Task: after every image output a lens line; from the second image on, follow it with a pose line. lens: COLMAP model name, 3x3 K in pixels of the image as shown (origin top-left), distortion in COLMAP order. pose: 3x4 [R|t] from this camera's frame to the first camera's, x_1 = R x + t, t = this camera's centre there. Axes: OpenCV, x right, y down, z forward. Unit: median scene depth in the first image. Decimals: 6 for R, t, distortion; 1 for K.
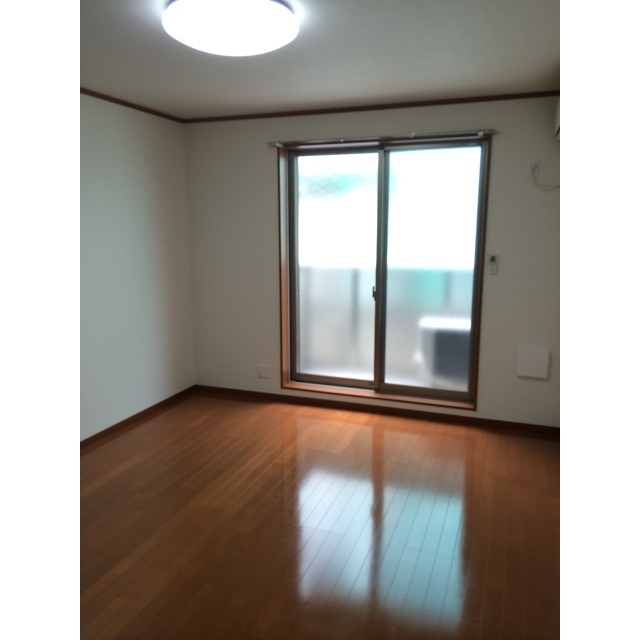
lens RADIAL K [[550.6, 0, 318.3], [0, 550.6, 317.2], [0, 0, 1]] dist [0.075449, -0.027763]
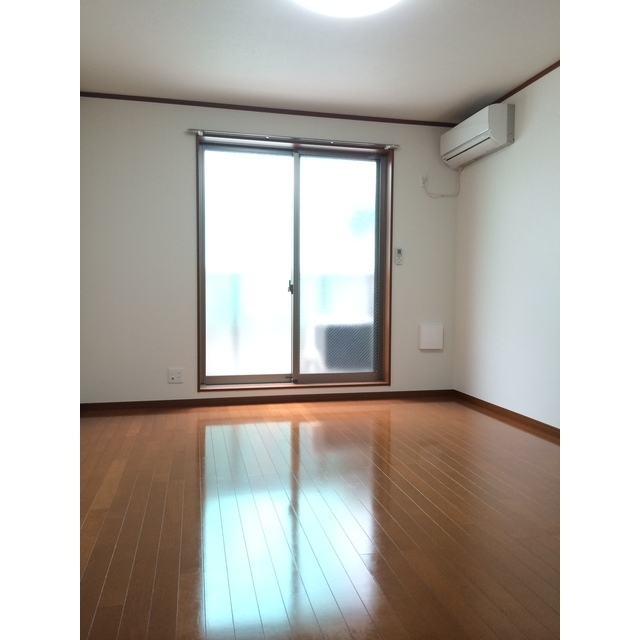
lens RADIAL K [[550.6, 0, 321.7], [0, 550.6, 321.8], [0, 0, 1]] dist [0.075449, -0.027763]
pose [[0.828422, -0.016793, 0.559852, -0.439308], [0.089255, 0.990736, -0.102354, 0.135322], [-0.552947, 0.134762, 0.822246, 0.119900]]
